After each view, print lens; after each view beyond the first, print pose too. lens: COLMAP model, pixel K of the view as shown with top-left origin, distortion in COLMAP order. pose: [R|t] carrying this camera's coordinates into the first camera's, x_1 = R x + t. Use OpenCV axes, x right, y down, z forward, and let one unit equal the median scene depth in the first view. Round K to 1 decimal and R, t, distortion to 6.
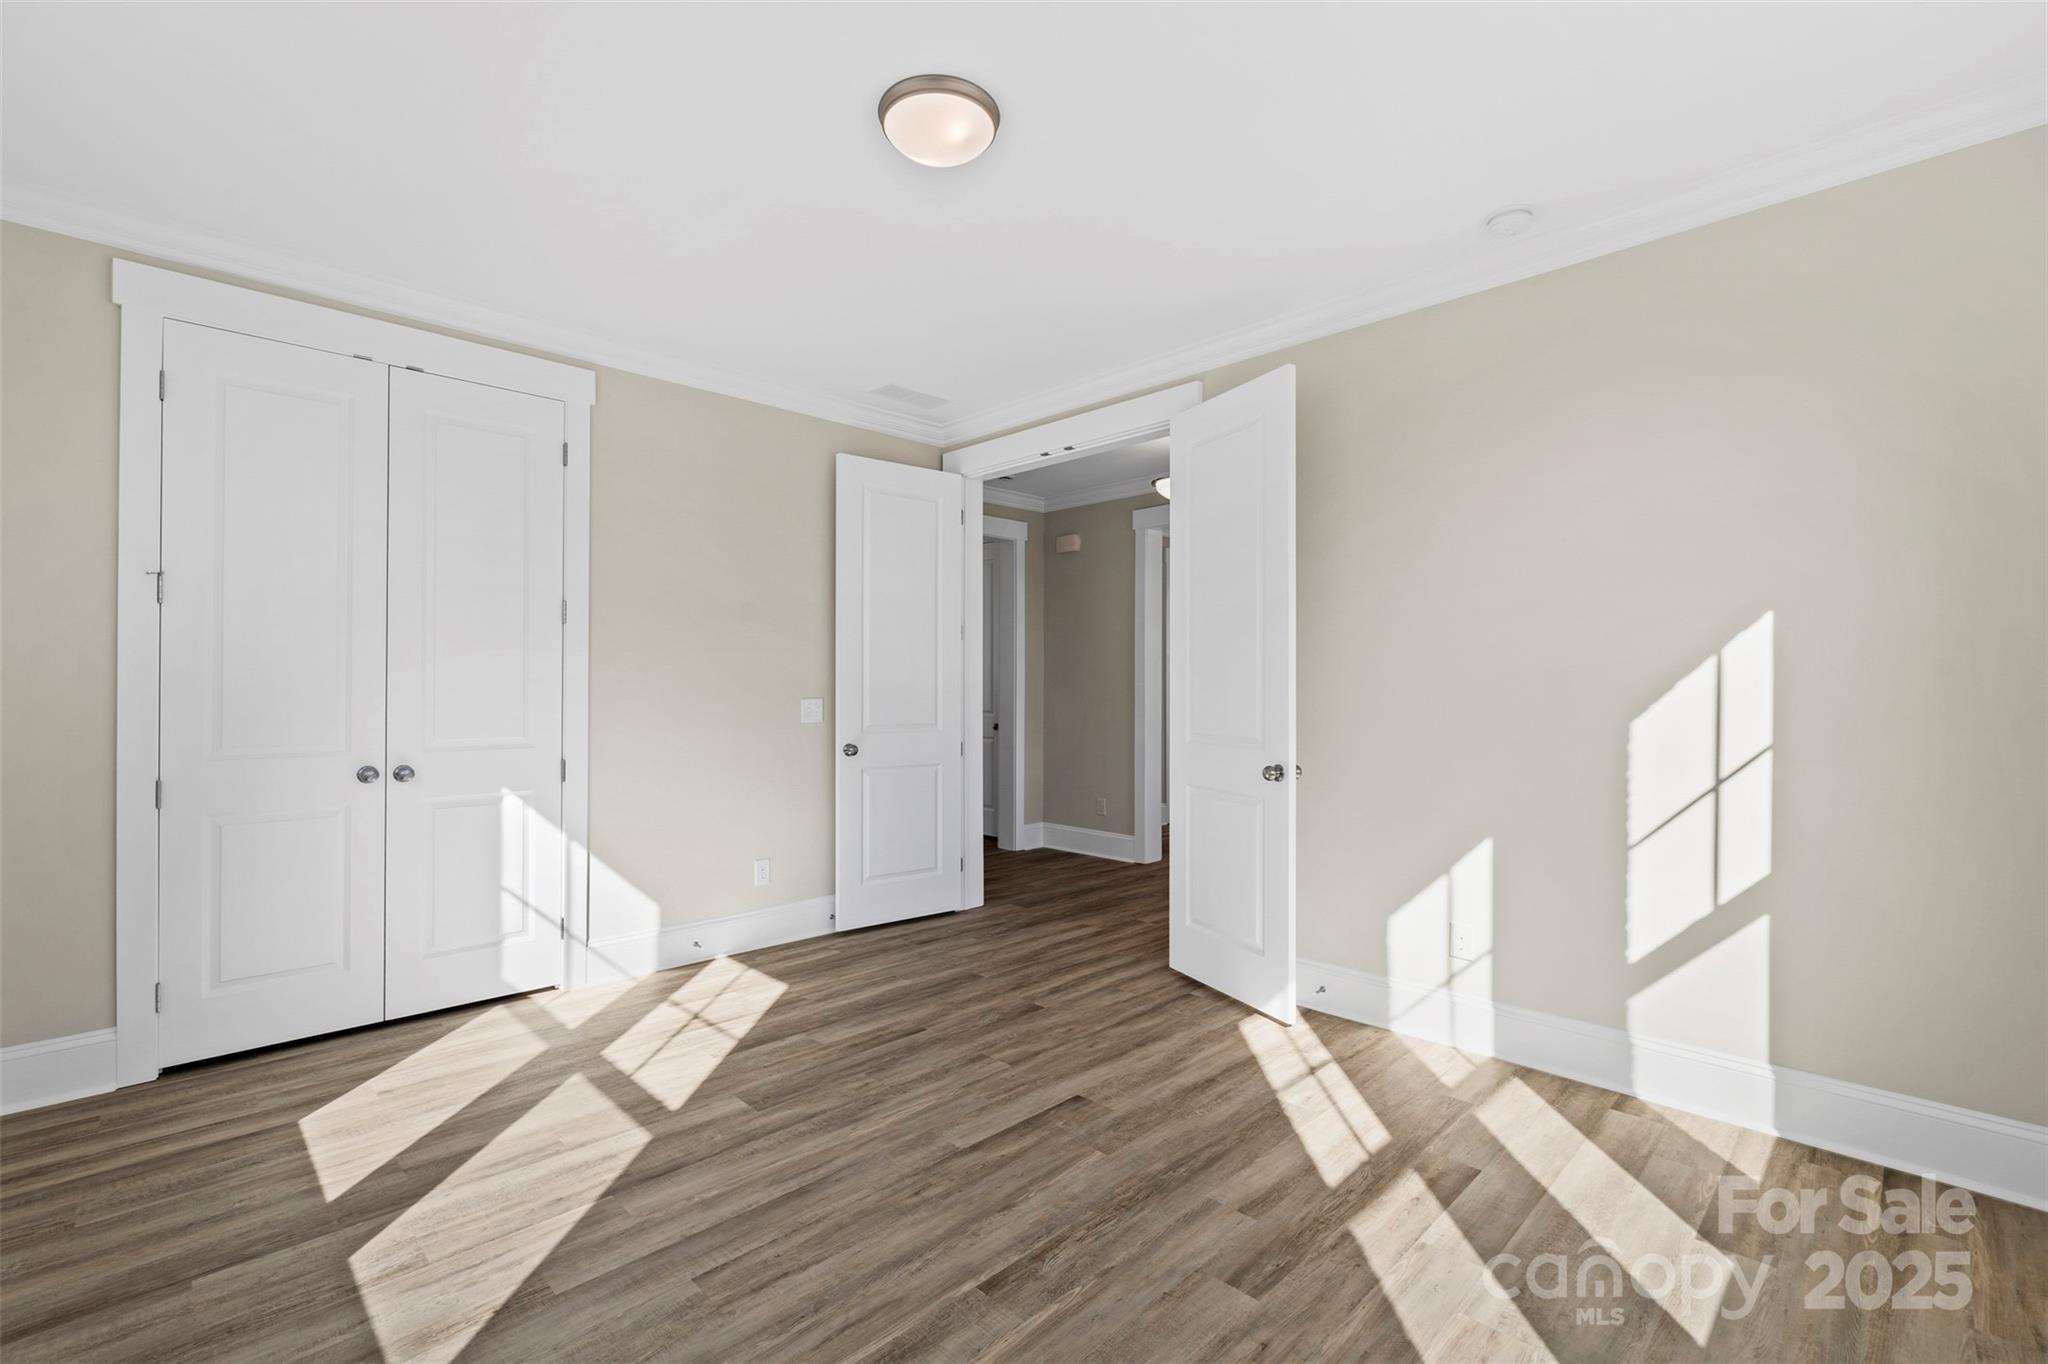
lens RADIAL K [[903.2, 0, 1031.0], [0, 903.2, 682.8], [0, 0, 1]] dist [-0.004362, 0.000616]
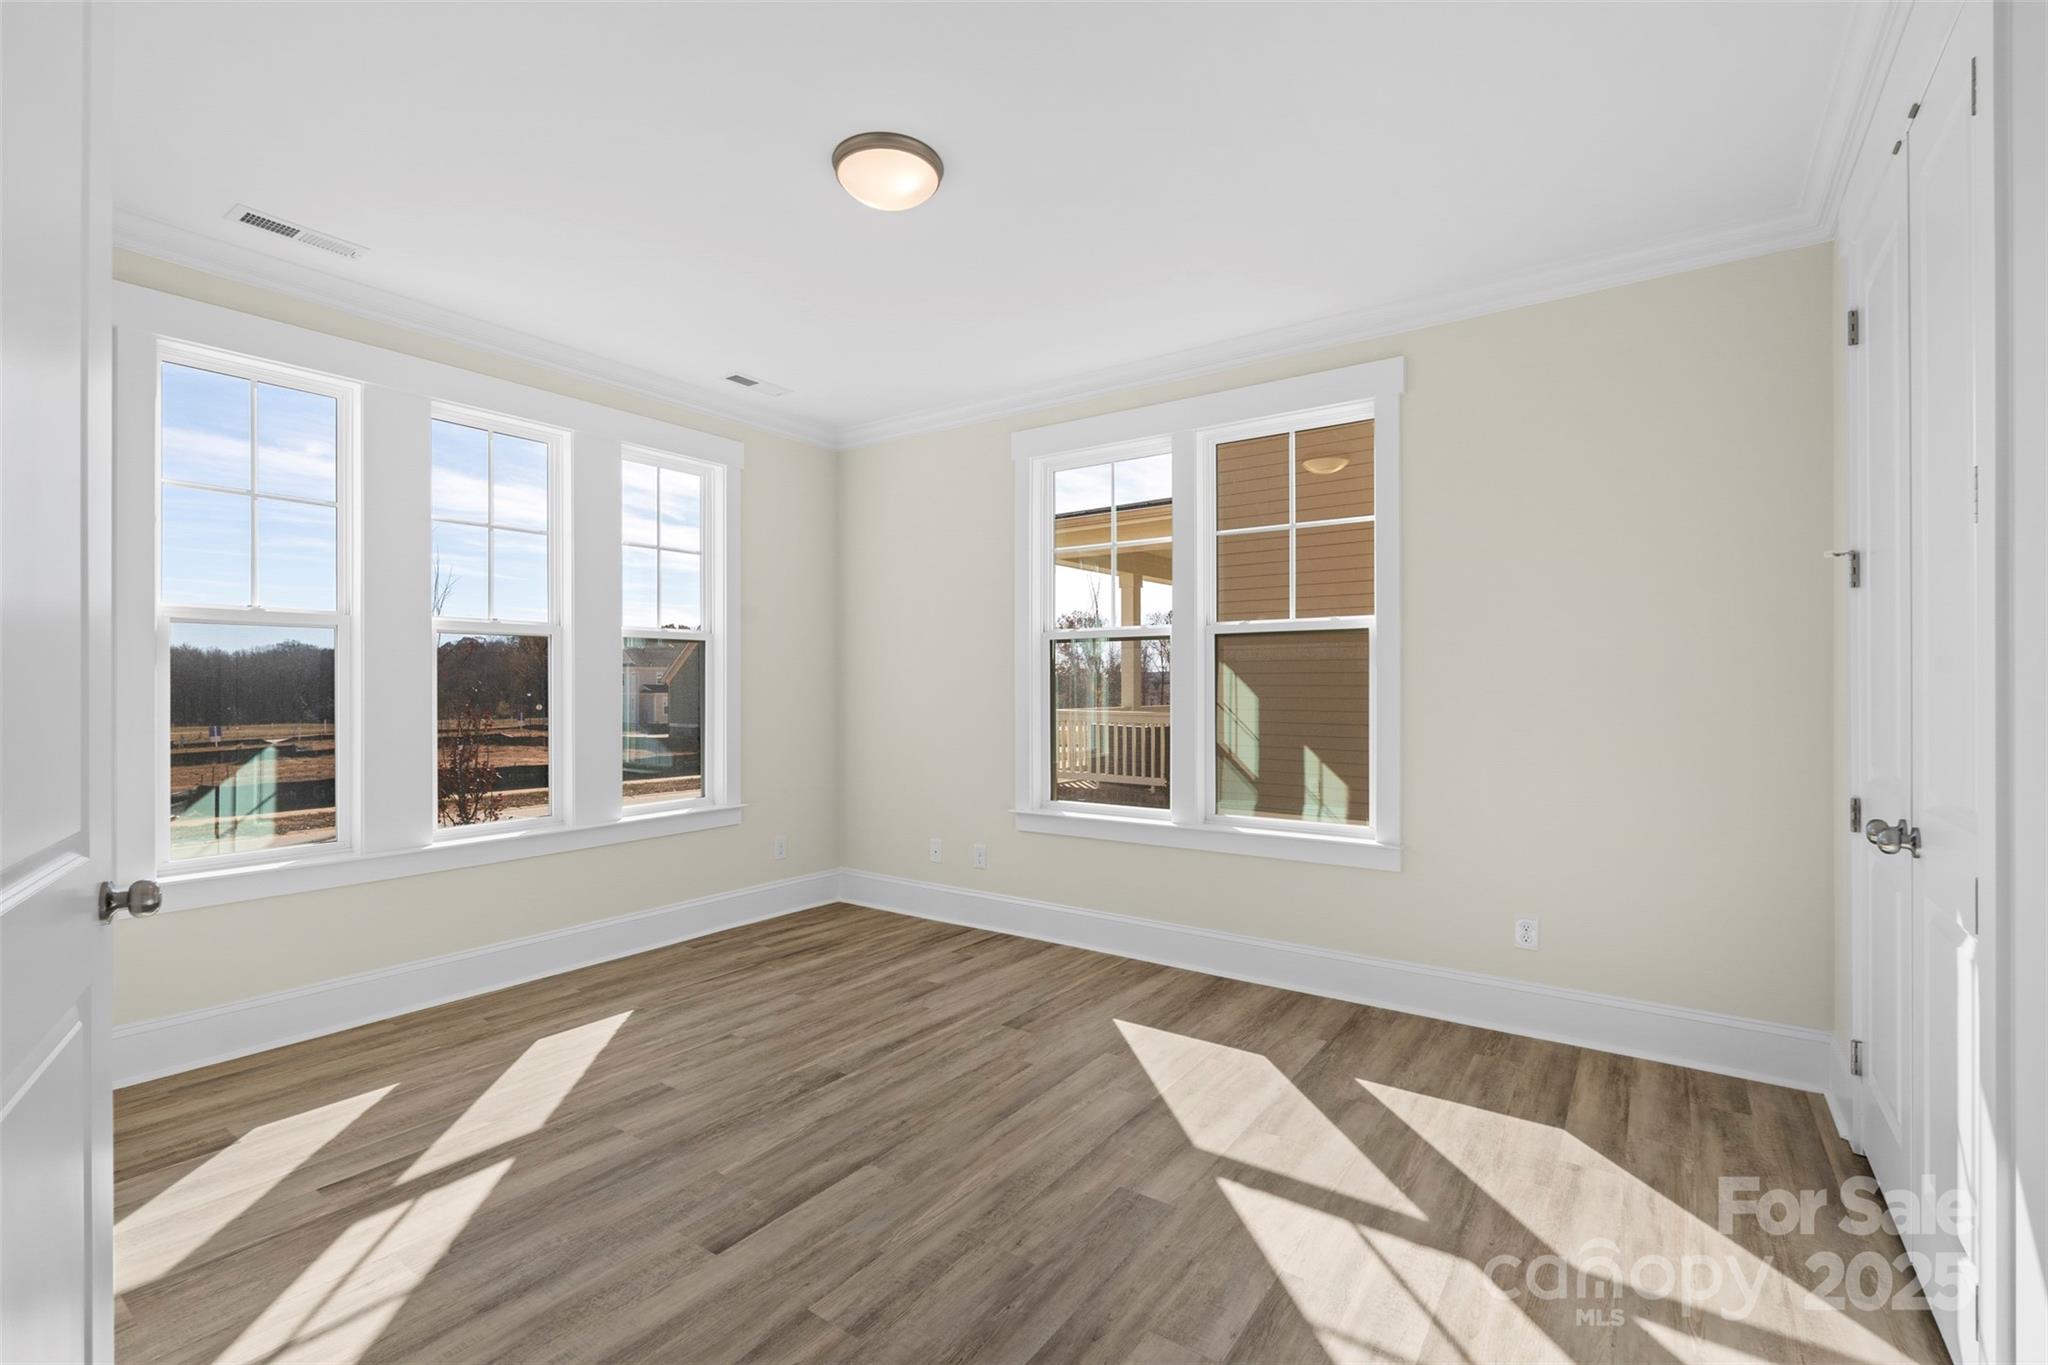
lens RADIAL K [[903.2, 0, 1031.0], [0, 903.2, 683.3], [0, 0, 1]] dist [-0.004362, 0.000616]
pose [[-0.984653, 0.002072, -0.174511, -0.079193], [0.003401, 0.999967, -0.007316, 0.010036], [0.174490, -0.007797, -0.984628, 1.984751]]
